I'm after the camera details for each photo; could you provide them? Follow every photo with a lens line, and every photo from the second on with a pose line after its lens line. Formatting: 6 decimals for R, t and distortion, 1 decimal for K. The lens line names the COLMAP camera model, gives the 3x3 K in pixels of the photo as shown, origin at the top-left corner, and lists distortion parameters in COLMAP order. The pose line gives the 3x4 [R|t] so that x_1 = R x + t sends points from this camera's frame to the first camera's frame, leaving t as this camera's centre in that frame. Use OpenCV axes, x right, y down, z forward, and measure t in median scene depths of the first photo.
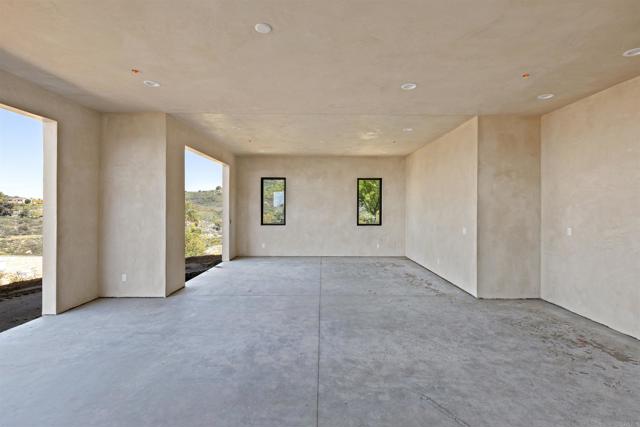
lens RADIAL K [[306.9, 0, 321.9], [0, 306.9, 211.1], [0, 0, 1]] dist [0.003054, 0.000252]
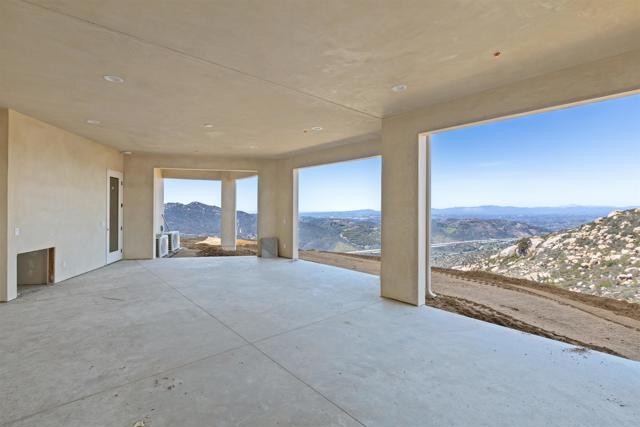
lens RADIAL K [[306.9, 0, 323.5], [0, 306.9, 210.9], [0, 0, 1]] dist [0.003054, 0.000252]
pose [[-0.755813, -0.006501, -0.654756, 0.421394], [-0.015679, 0.999844, 0.008171, -0.016617], [0.654600, 0.016442, -0.755796, 2.198900]]
